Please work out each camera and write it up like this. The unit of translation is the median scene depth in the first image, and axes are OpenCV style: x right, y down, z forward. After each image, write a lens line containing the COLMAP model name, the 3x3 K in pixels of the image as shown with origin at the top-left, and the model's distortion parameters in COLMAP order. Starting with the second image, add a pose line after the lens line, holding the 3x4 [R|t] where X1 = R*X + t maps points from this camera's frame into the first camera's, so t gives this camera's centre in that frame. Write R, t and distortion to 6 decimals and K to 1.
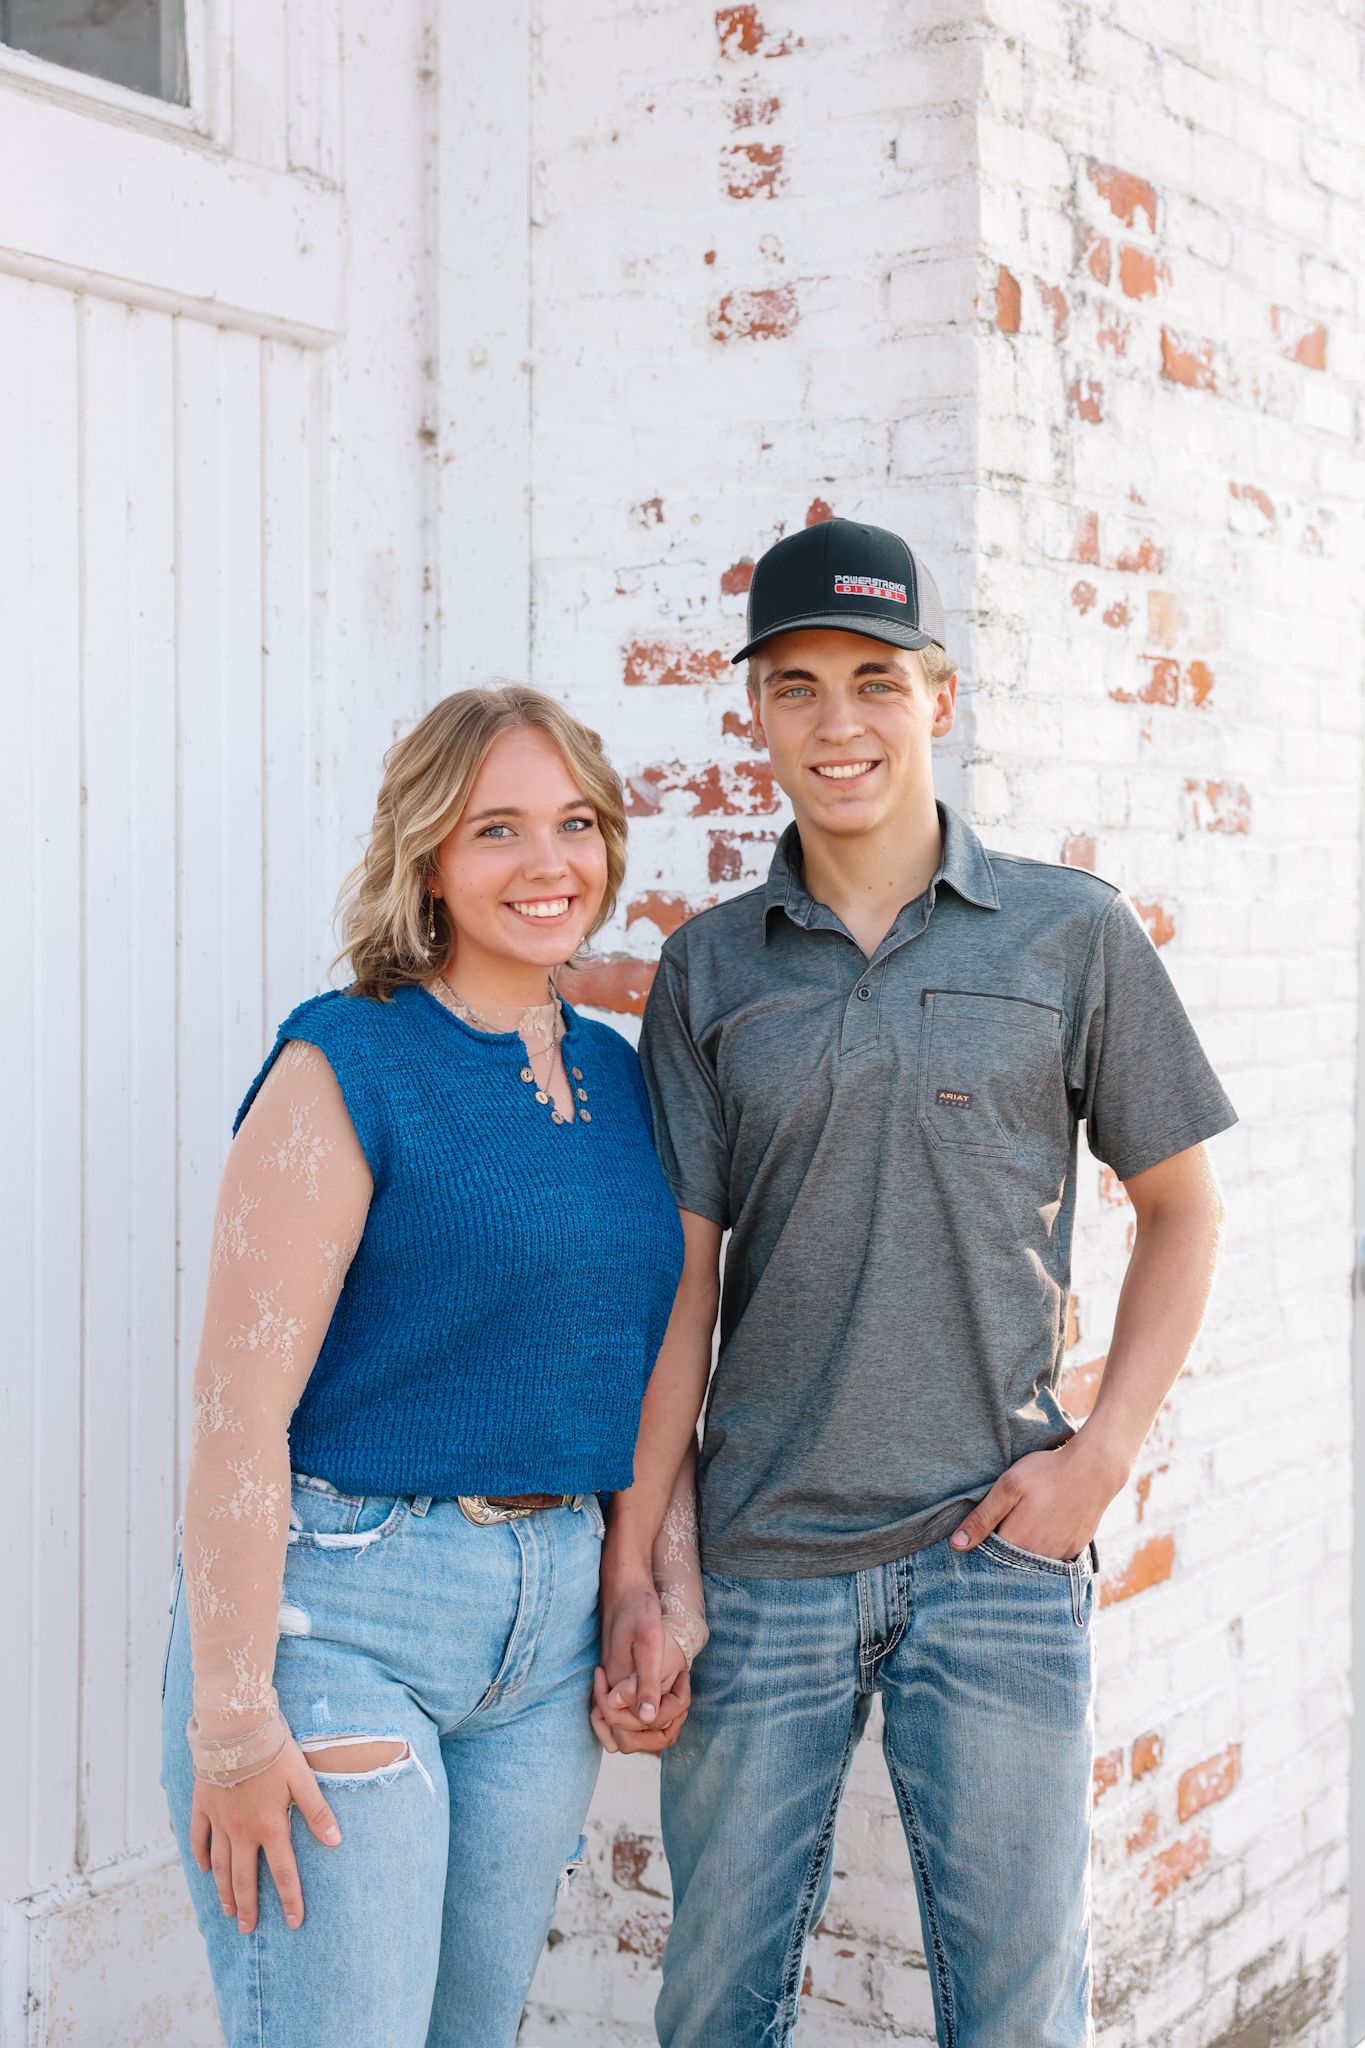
lens RADIAL K [[3137.1, 0, 754.9], [0, 3137.1, 1004.9], [0, 0, 1]] dist [0.131643, -0.052126]
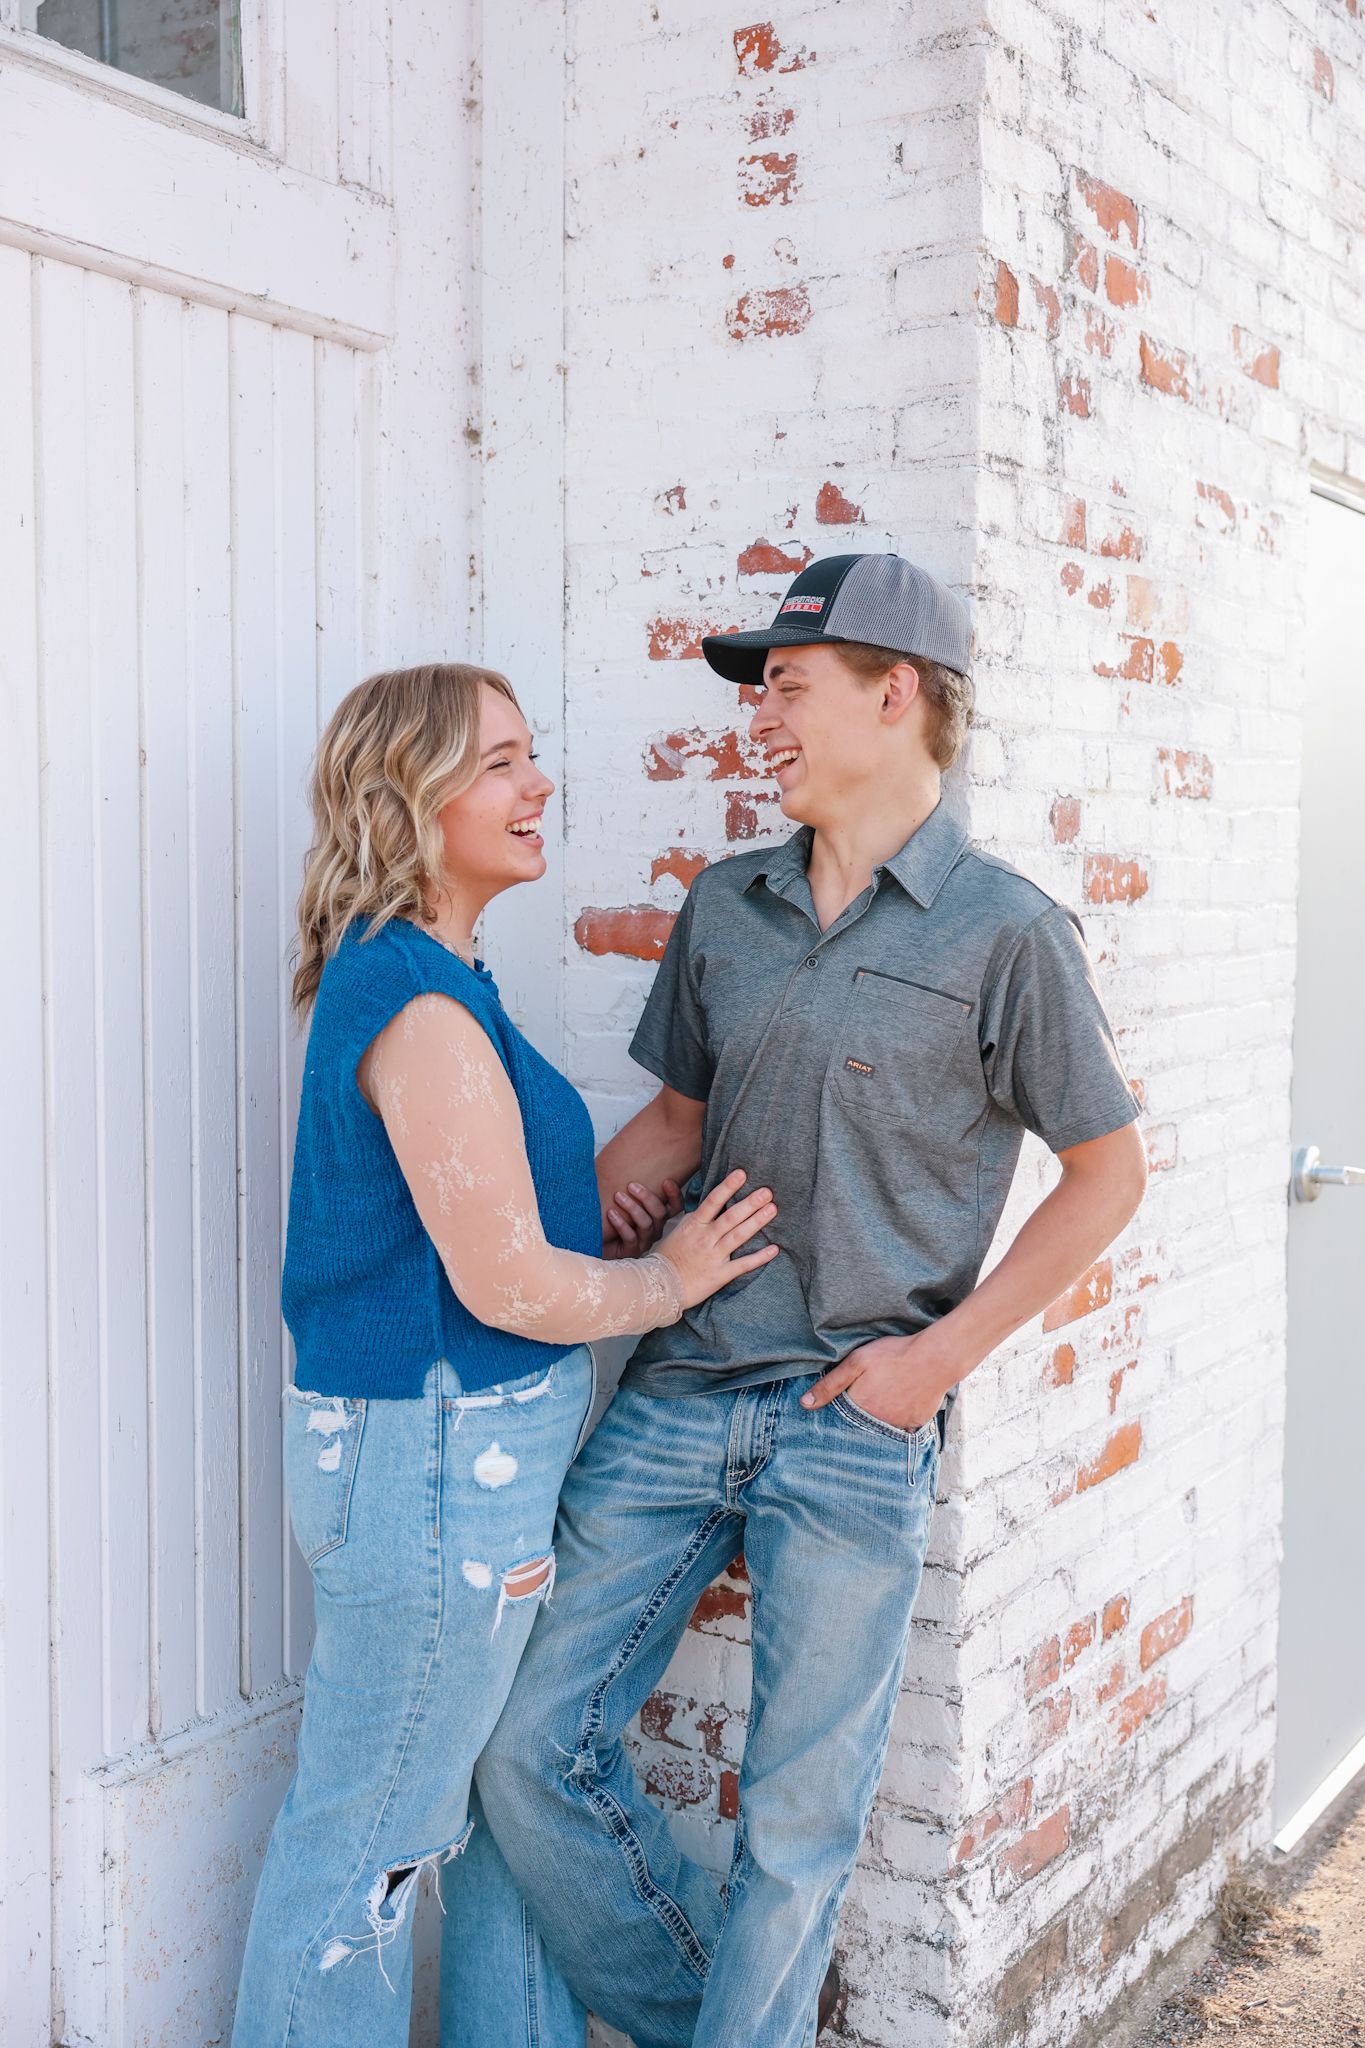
lens RADIAL K [[2228.0, 0, 682.5], [0, 2228.0, 1024.0], [0, 0, 1]] dist [0.023977, 0.036509]
pose [[0.999112, 0.001884, -0.042102, 0.002660], [-0.000418, 0.999394, 0.034811, -0.002111], [0.042142, -0.034762, 0.998507, 0.218463]]
